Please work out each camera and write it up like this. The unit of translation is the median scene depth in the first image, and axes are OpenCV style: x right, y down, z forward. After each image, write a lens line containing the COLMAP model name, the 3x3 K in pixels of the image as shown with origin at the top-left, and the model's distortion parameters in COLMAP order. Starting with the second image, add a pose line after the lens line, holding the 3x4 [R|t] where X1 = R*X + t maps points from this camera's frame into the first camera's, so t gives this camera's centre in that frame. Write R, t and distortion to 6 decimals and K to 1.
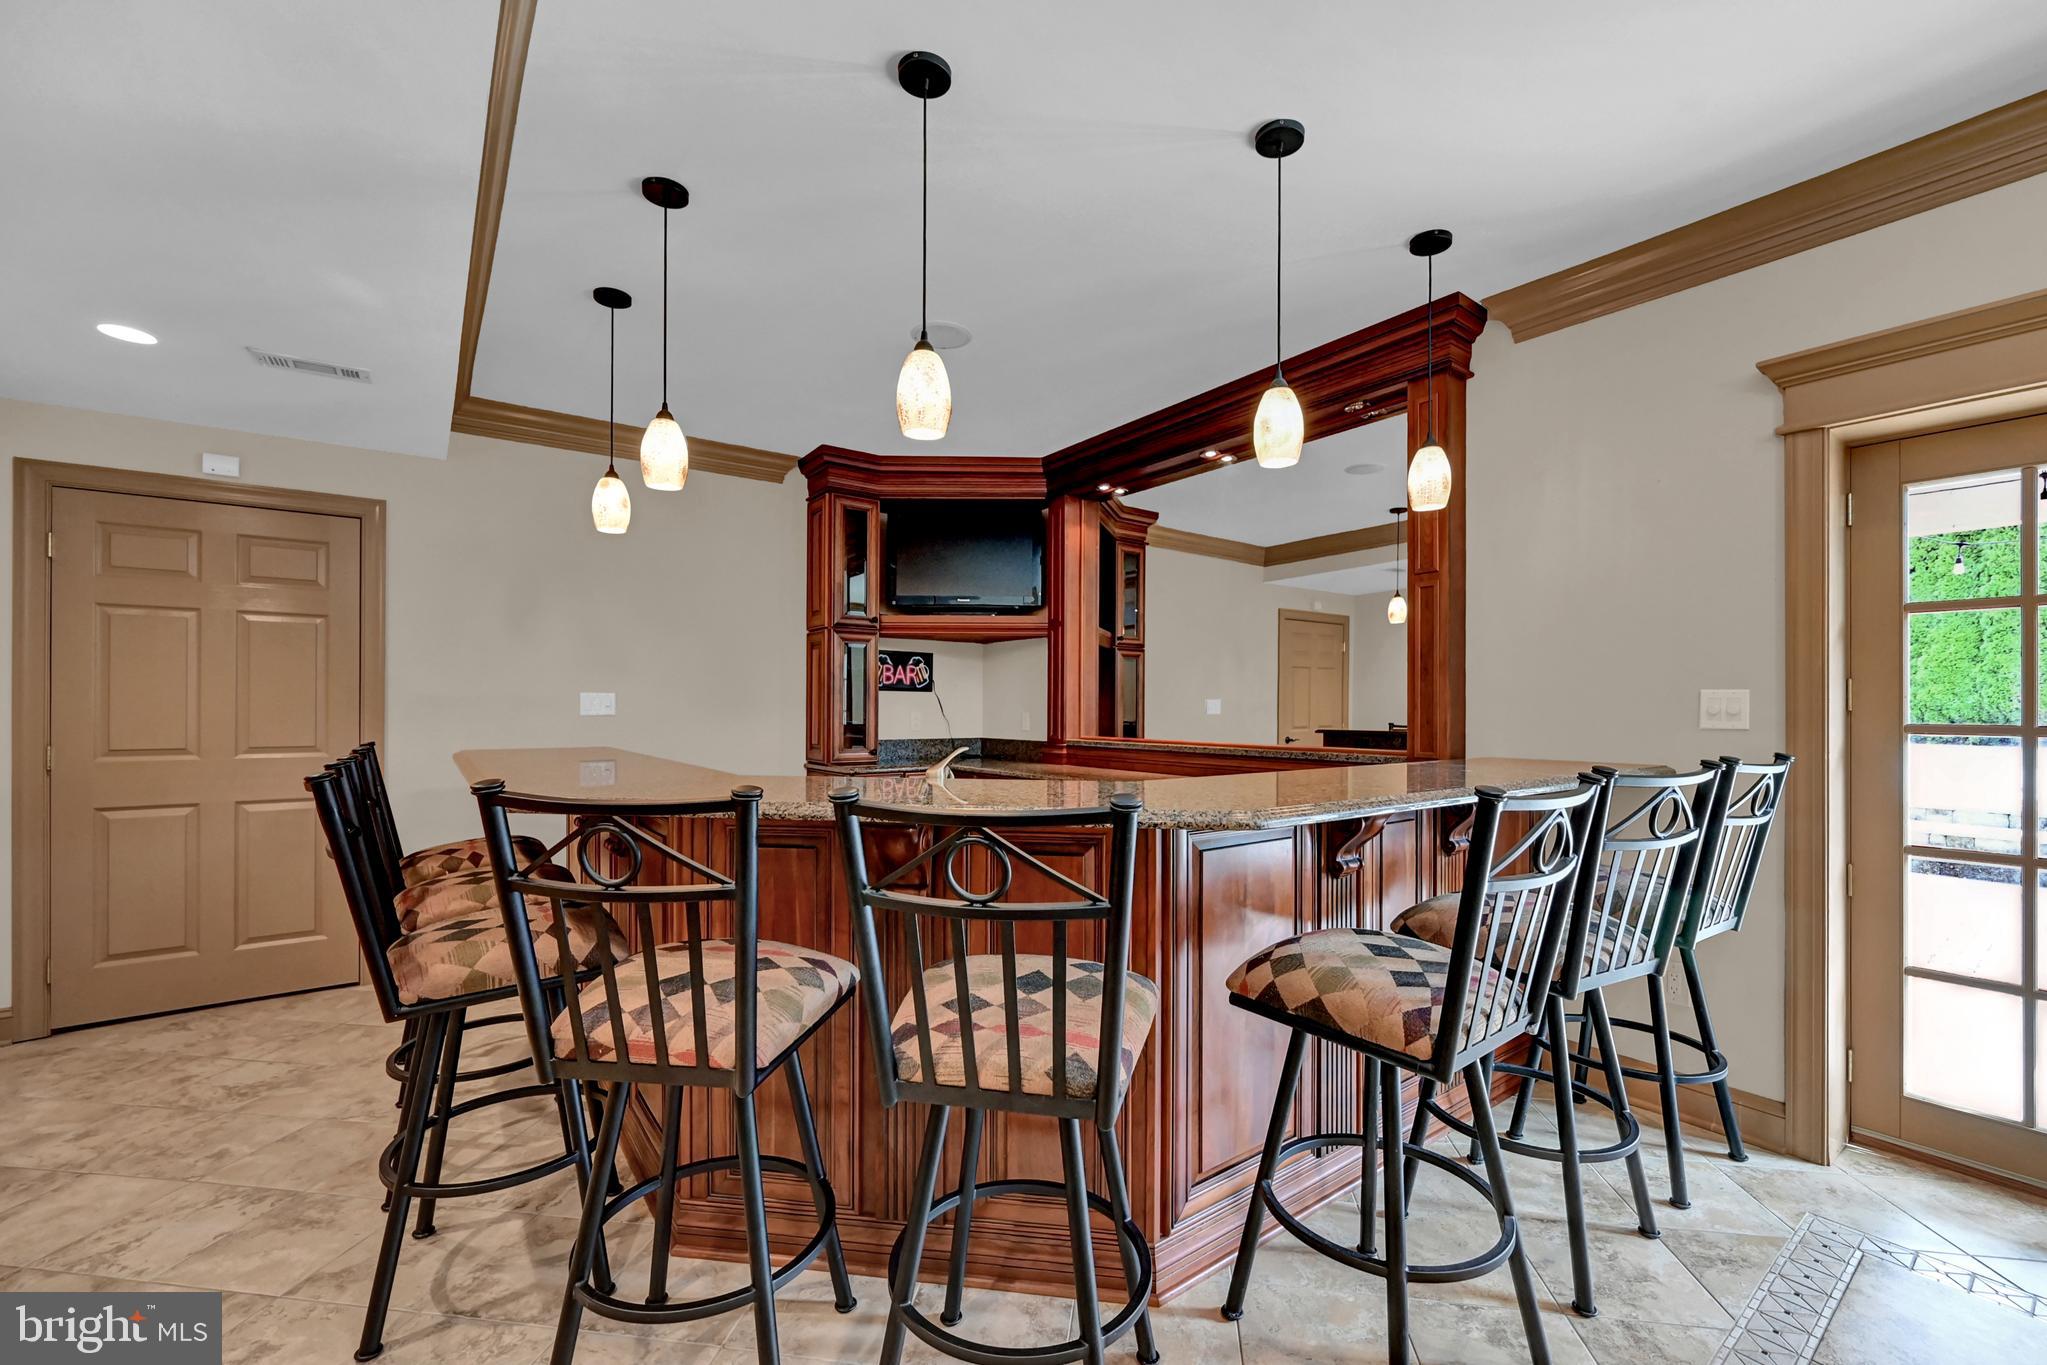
lens RADIAL K [[825.1, 0, 1082.6], [0, 825.1, 702.3], [0, 0, 1]] dist [-0.006326, 0.000319]
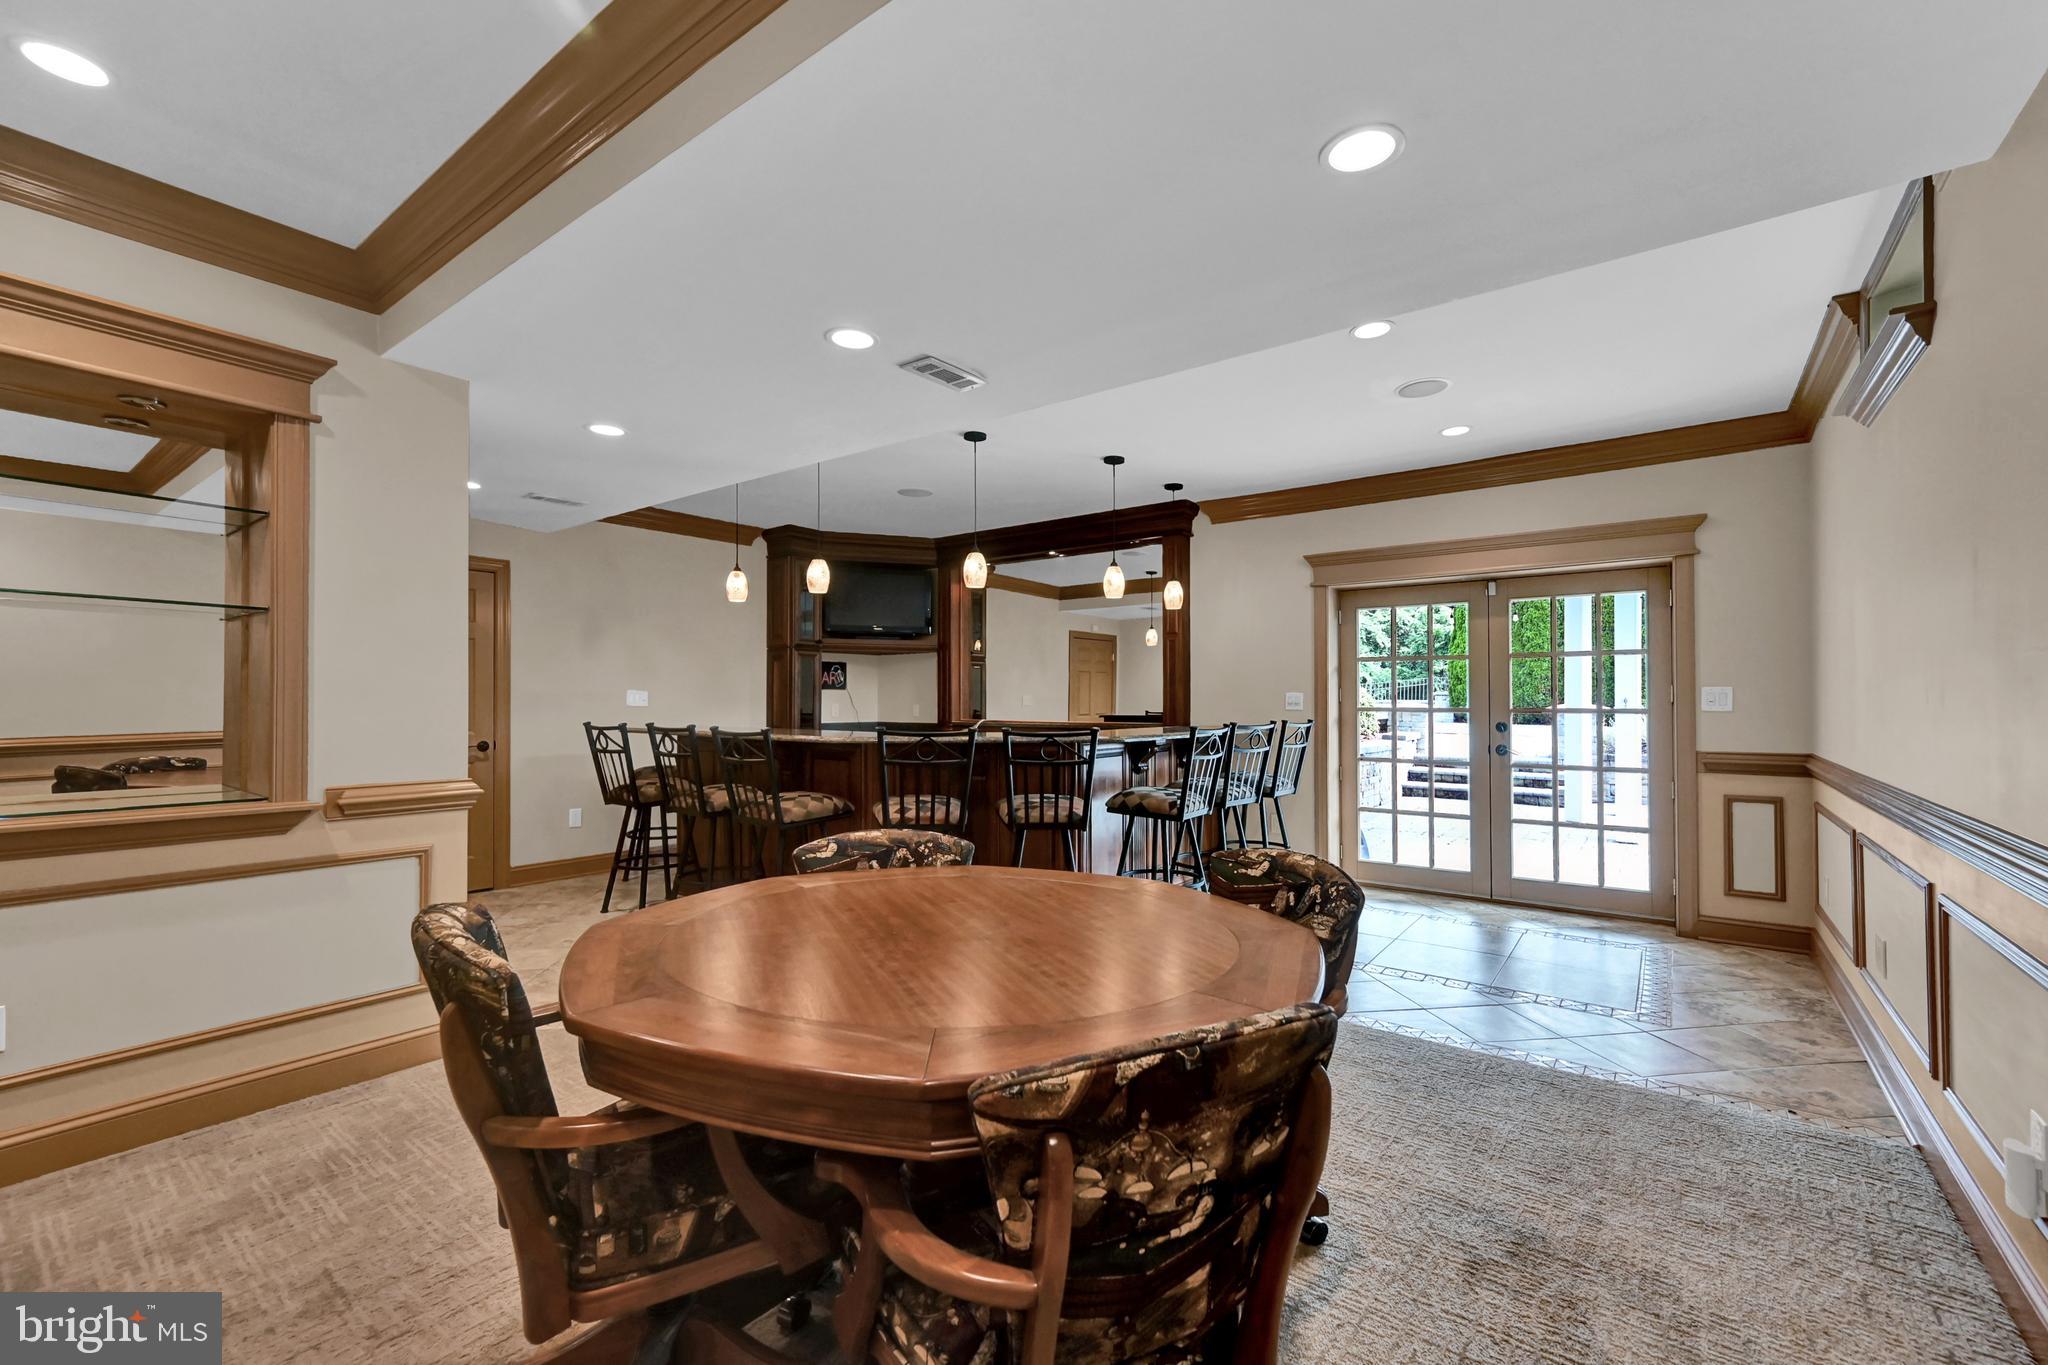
lens RADIAL K [[825.5, 0, 1022.9], [0, 825.5, 688.9], [0, 0, 1]] dist [-0.006326, 0.000319]
pose [[0.973838, 0.000254, 0.227244, -0.450853], [0.000990, 0.999985, -0.005363, -0.013659], [-0.227242, 0.005448, 0.973823, -1.007860]]
